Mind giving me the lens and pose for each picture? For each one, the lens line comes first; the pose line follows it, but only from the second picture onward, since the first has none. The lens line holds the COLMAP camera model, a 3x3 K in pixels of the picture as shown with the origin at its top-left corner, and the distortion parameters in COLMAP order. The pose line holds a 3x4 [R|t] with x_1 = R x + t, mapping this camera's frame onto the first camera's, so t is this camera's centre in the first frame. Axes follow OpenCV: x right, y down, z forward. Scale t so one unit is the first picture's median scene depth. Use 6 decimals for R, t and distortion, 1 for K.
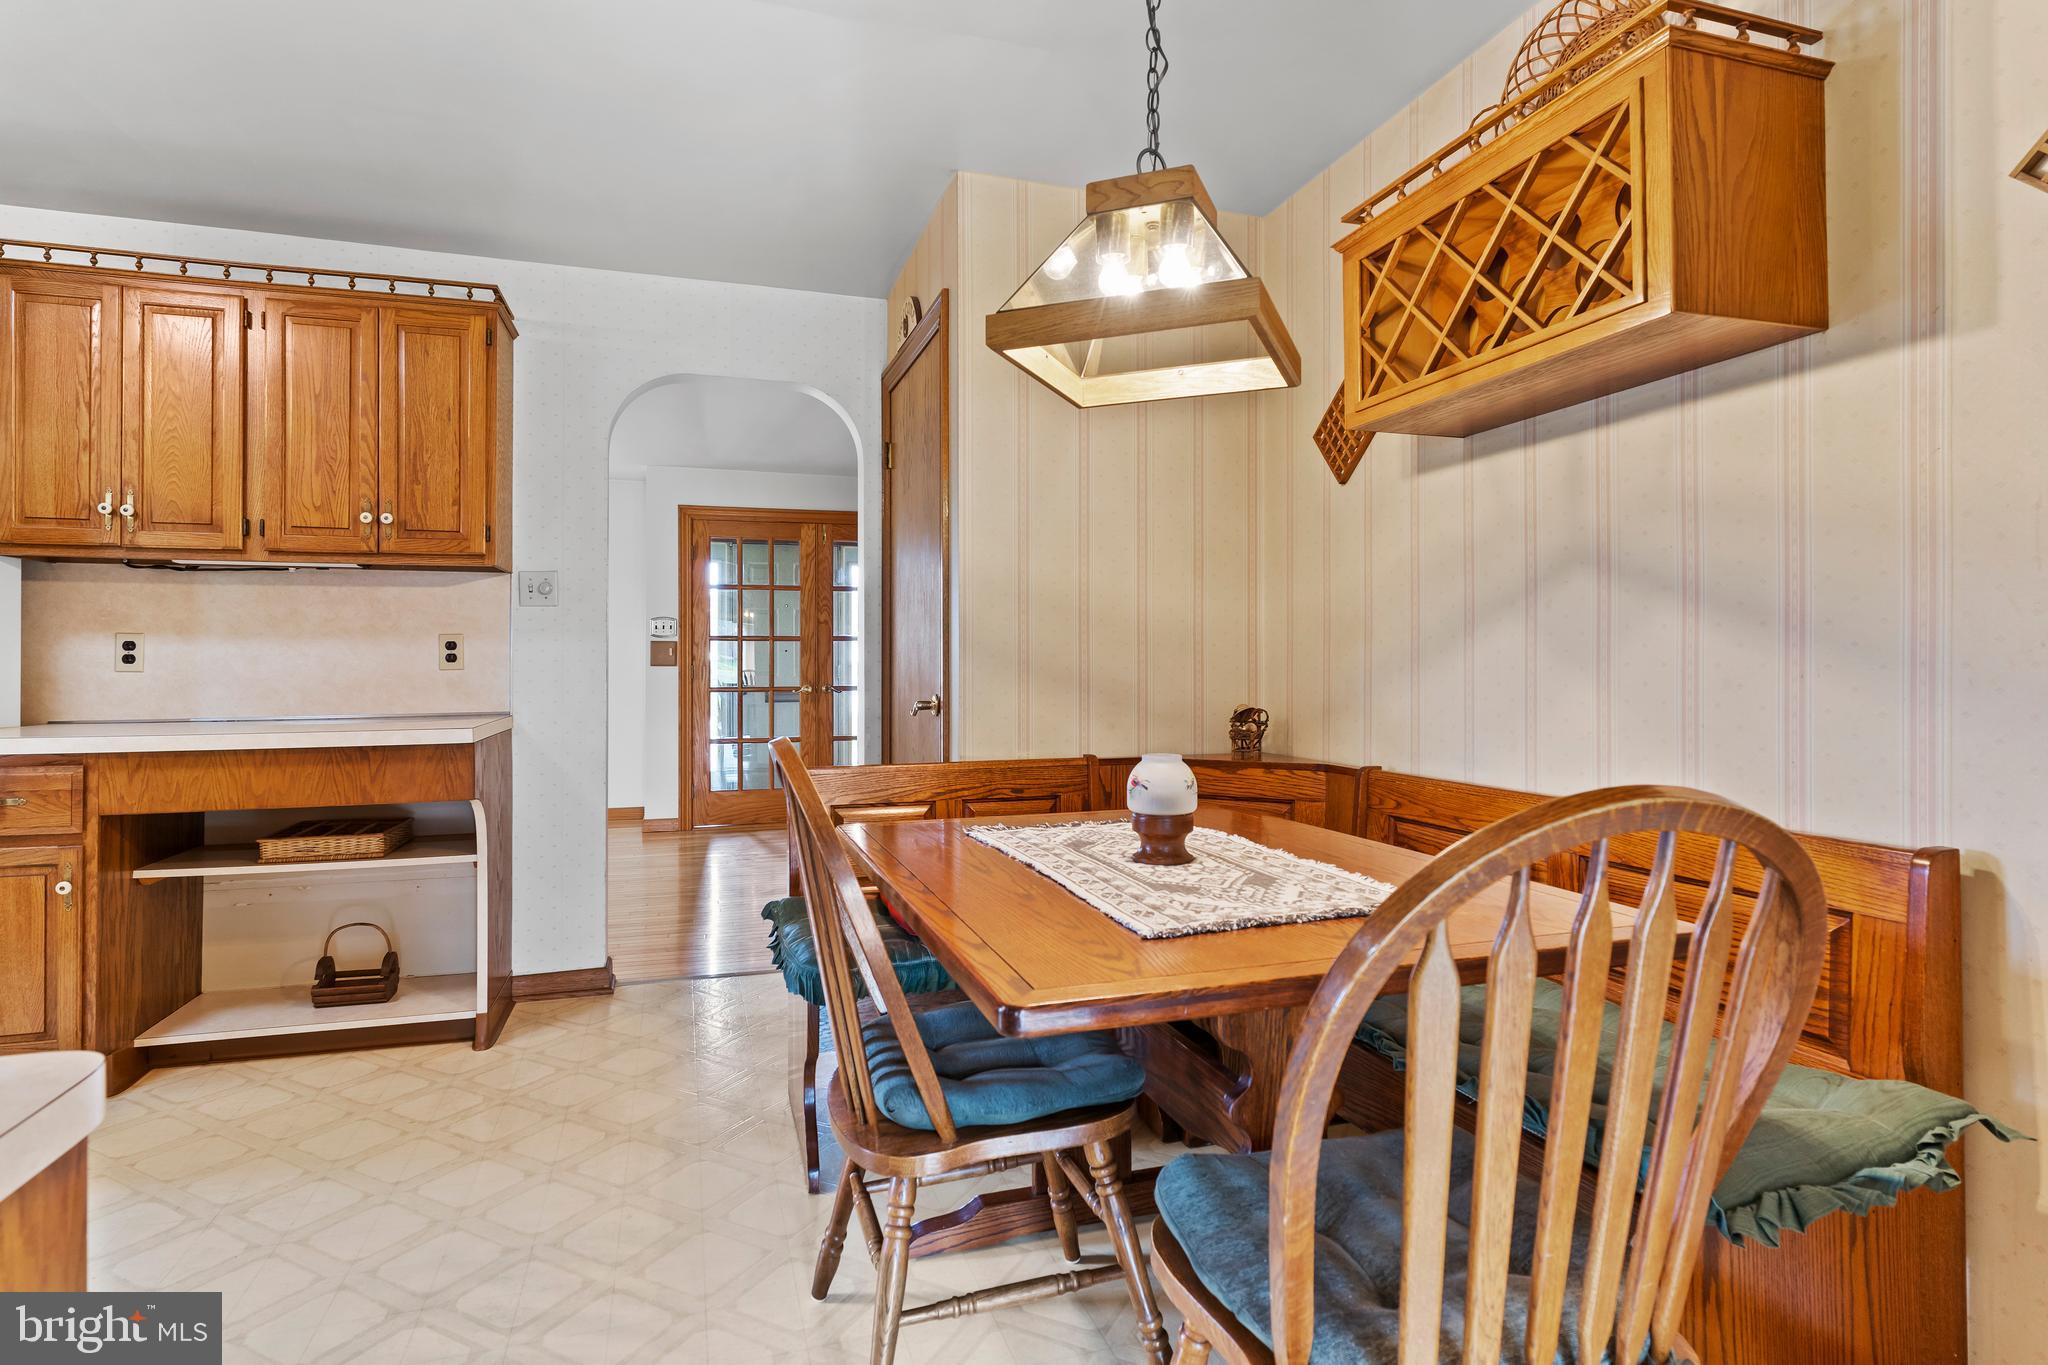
lens RADIAL K [[1047.2, 0, 1025.6], [0, 1047.2, 648.1], [0, 0, 1]] dist [-0.007188, 0.002606]
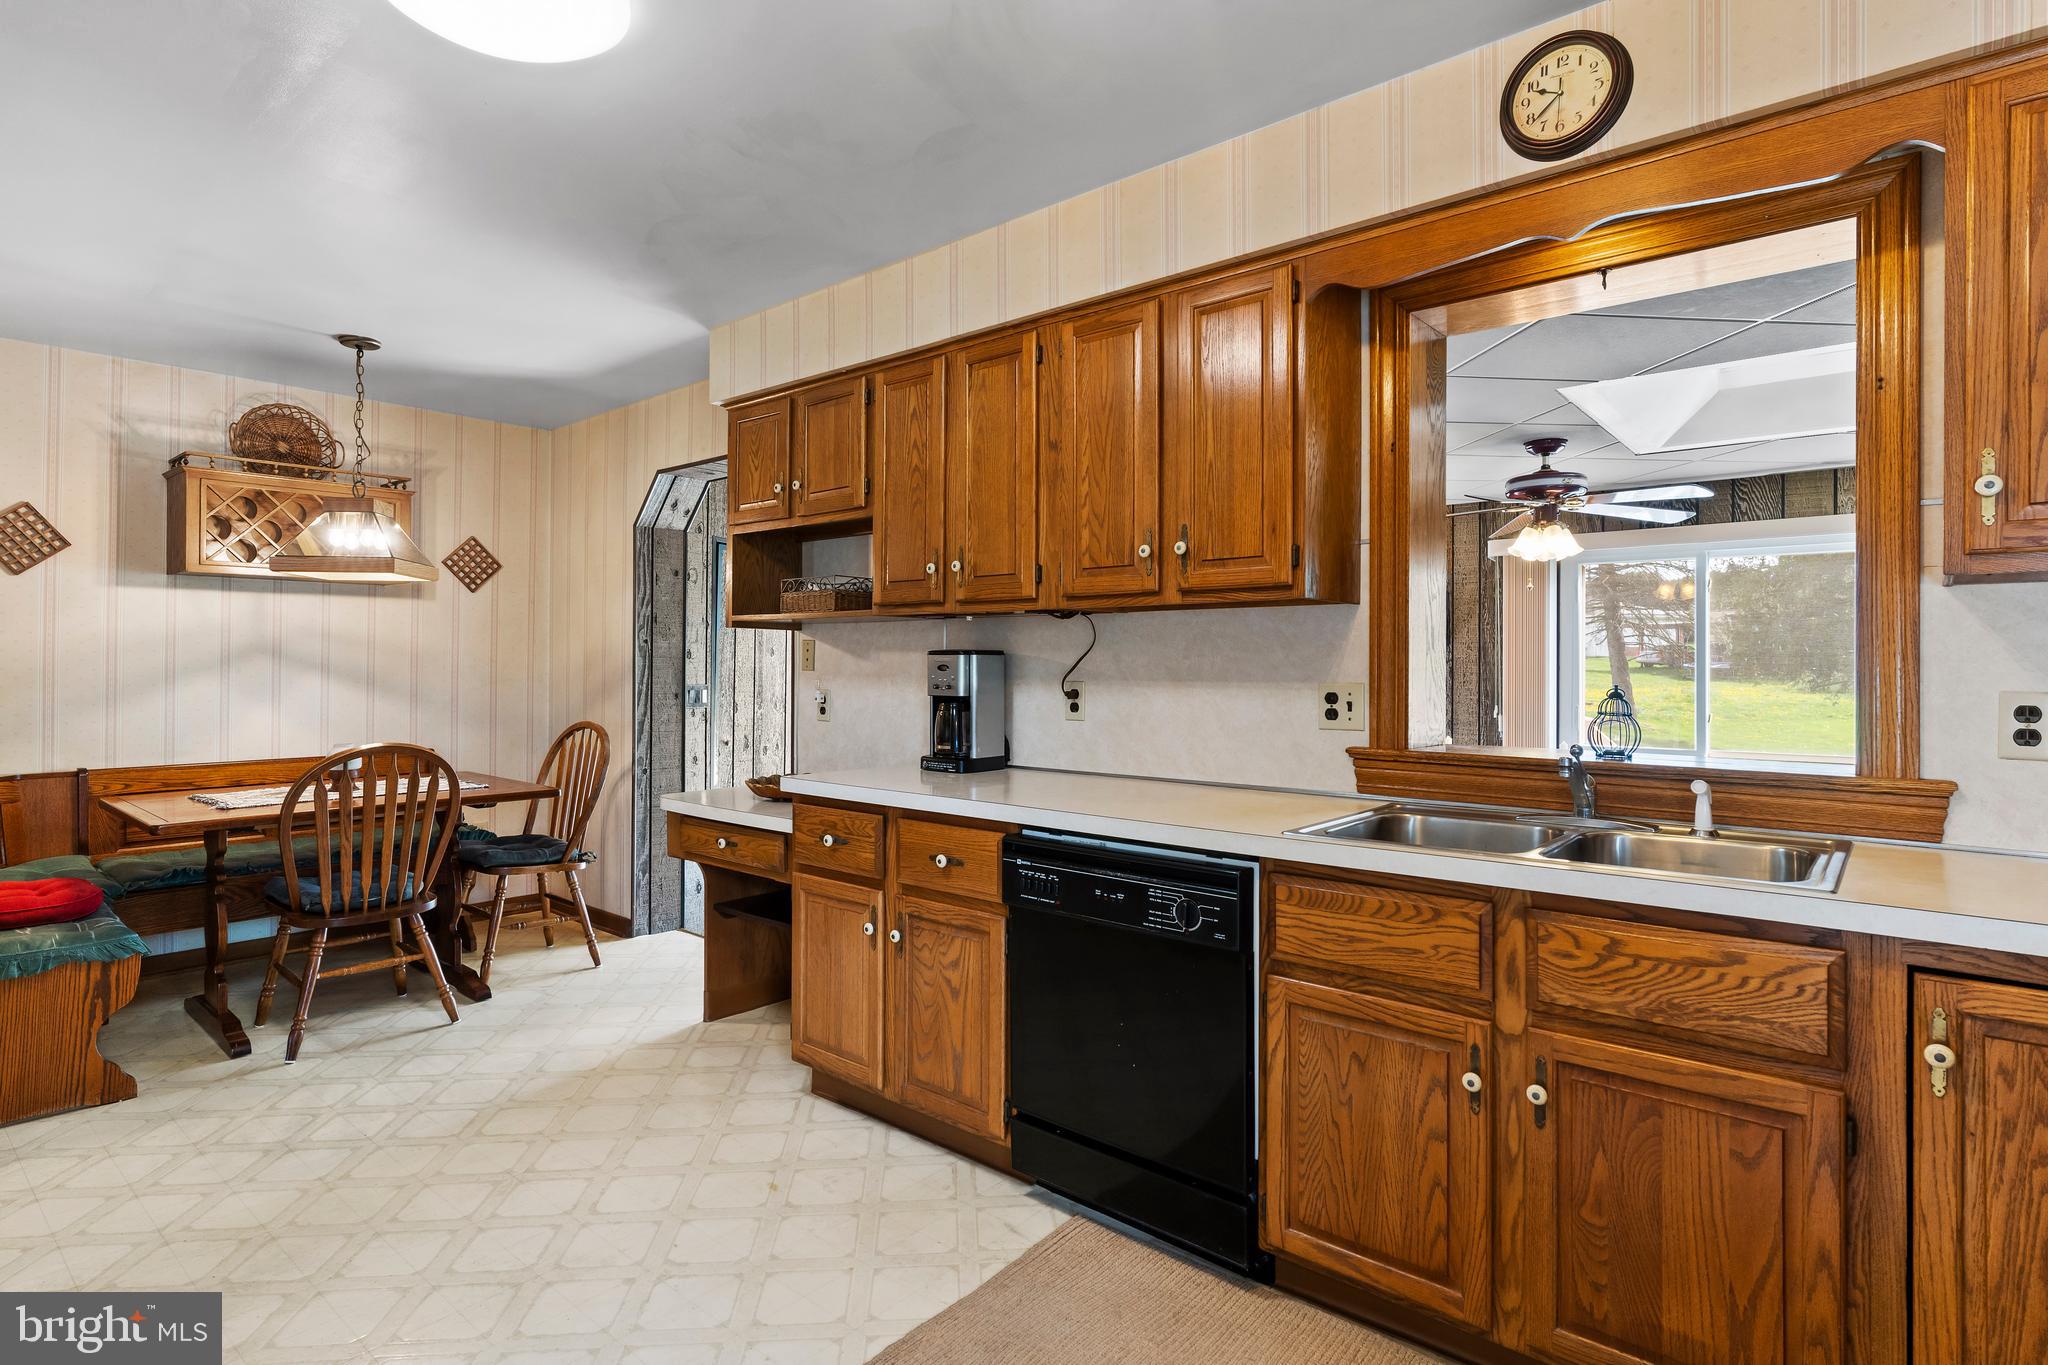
lens RADIAL K [[1047.2, 0, 1018.3], [0, 1047.2, 654.2], [0, 0, 1]] dist [-0.007188, 0.002606]
pose [[-0.524950, 0.011032, 0.851061, -1.456065], [-0.014150, 0.999665, -0.021686, -0.036965], [-0.851015, -0.023427, -0.524618, 0.542141]]
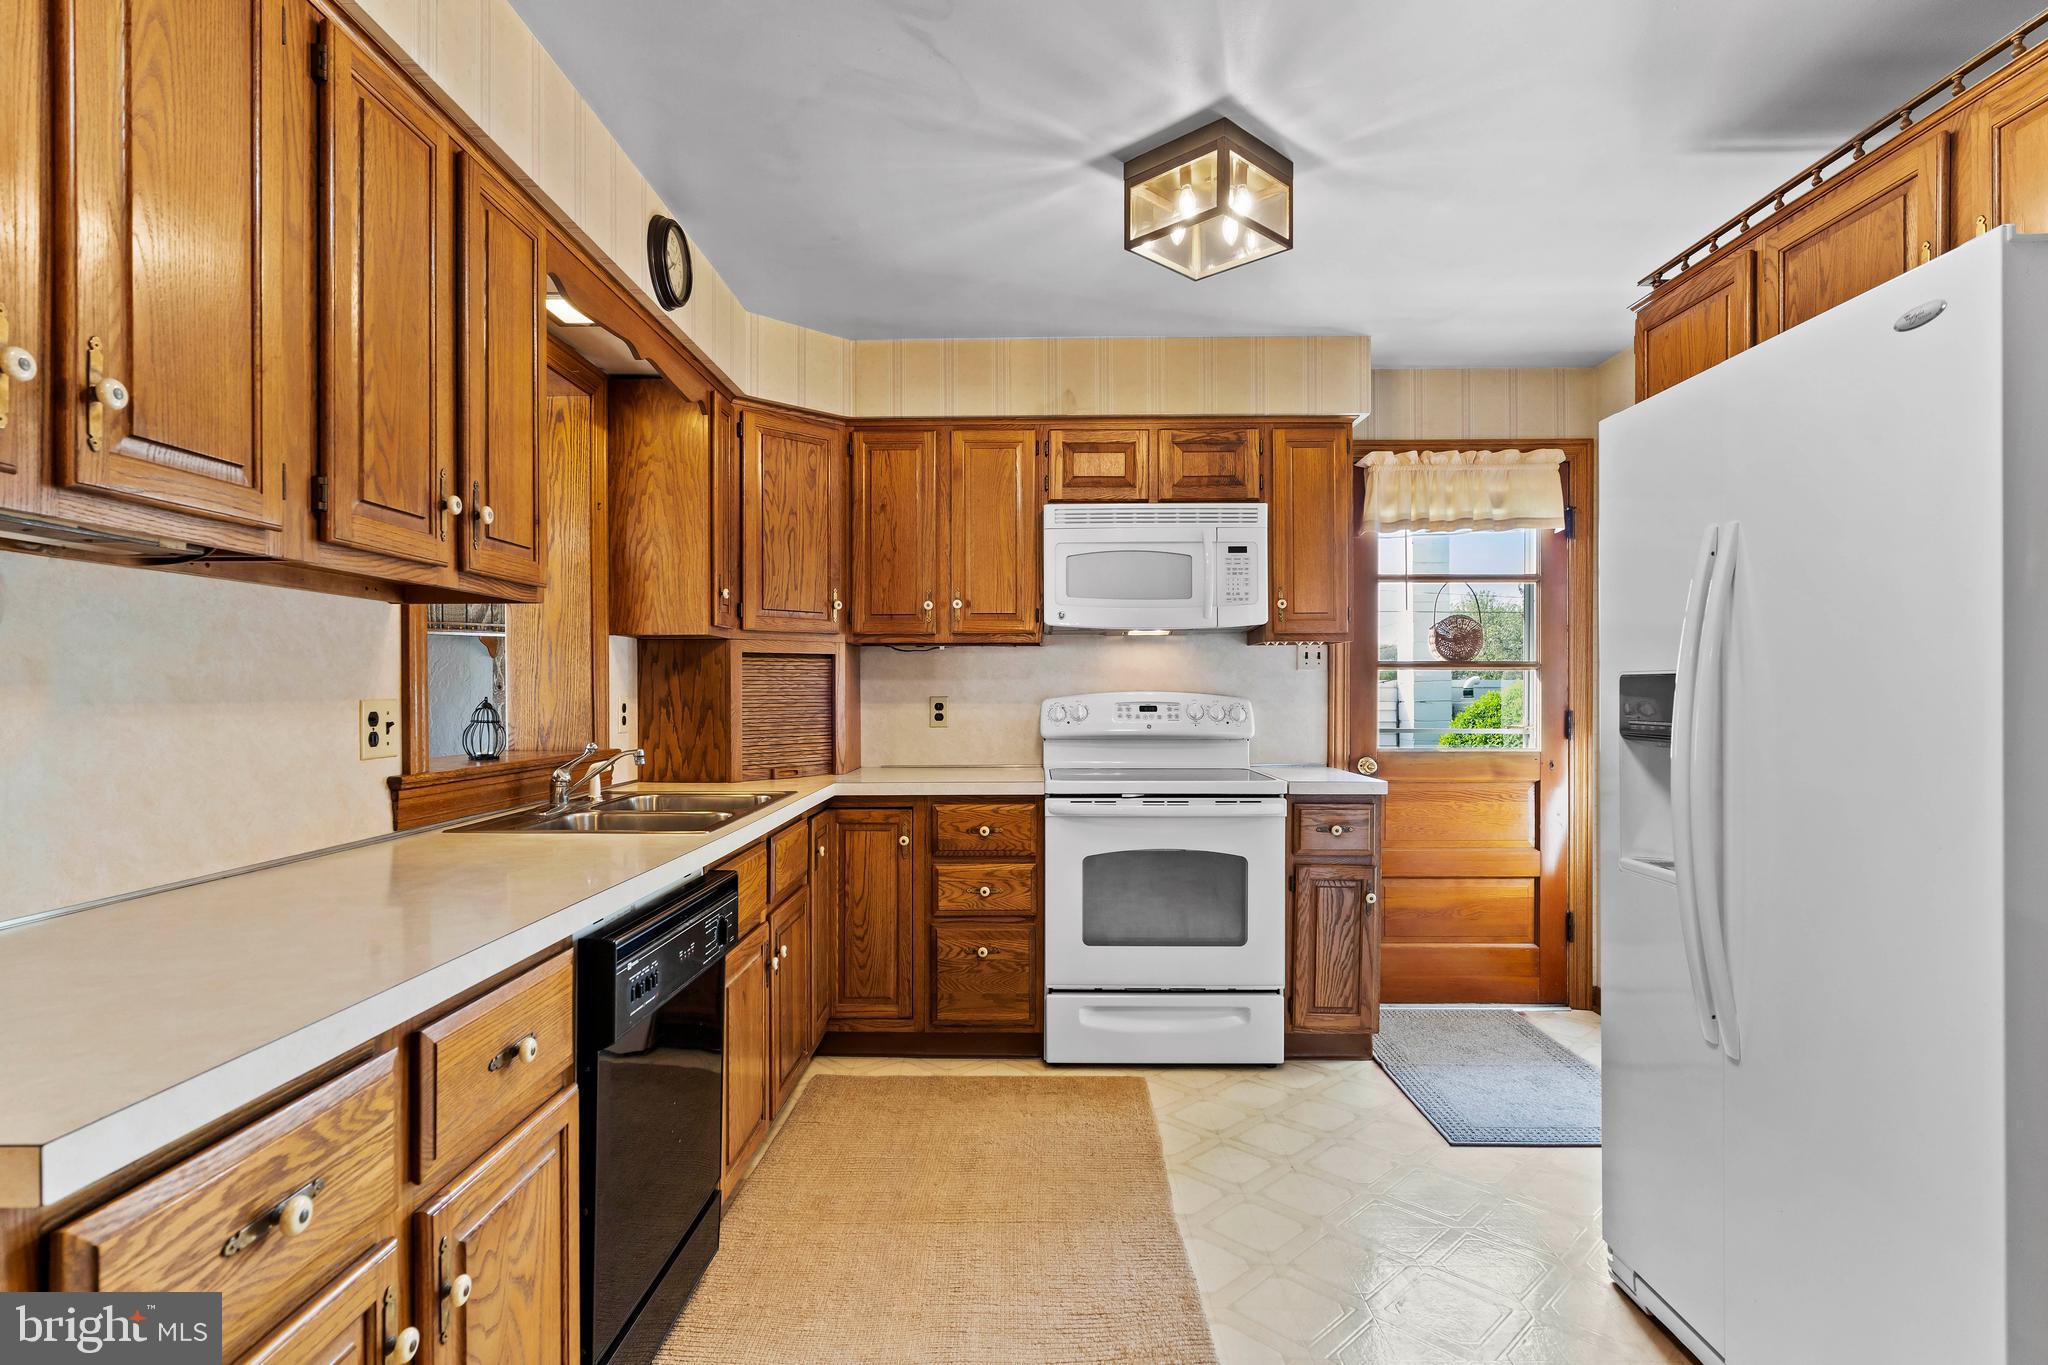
lens RADIAL K [[1047.2, 0, 1015.2], [0, 1047.2, 697.3], [0, 0, 1]] dist [-0.007188, 0.002606]
pose [[-0.324825, 0.009474, -0.945727, -0.338225], [0.016367, 0.999856, 0.004395, -0.033177], [0.945633, -0.014052, -0.324933, 0.483078]]
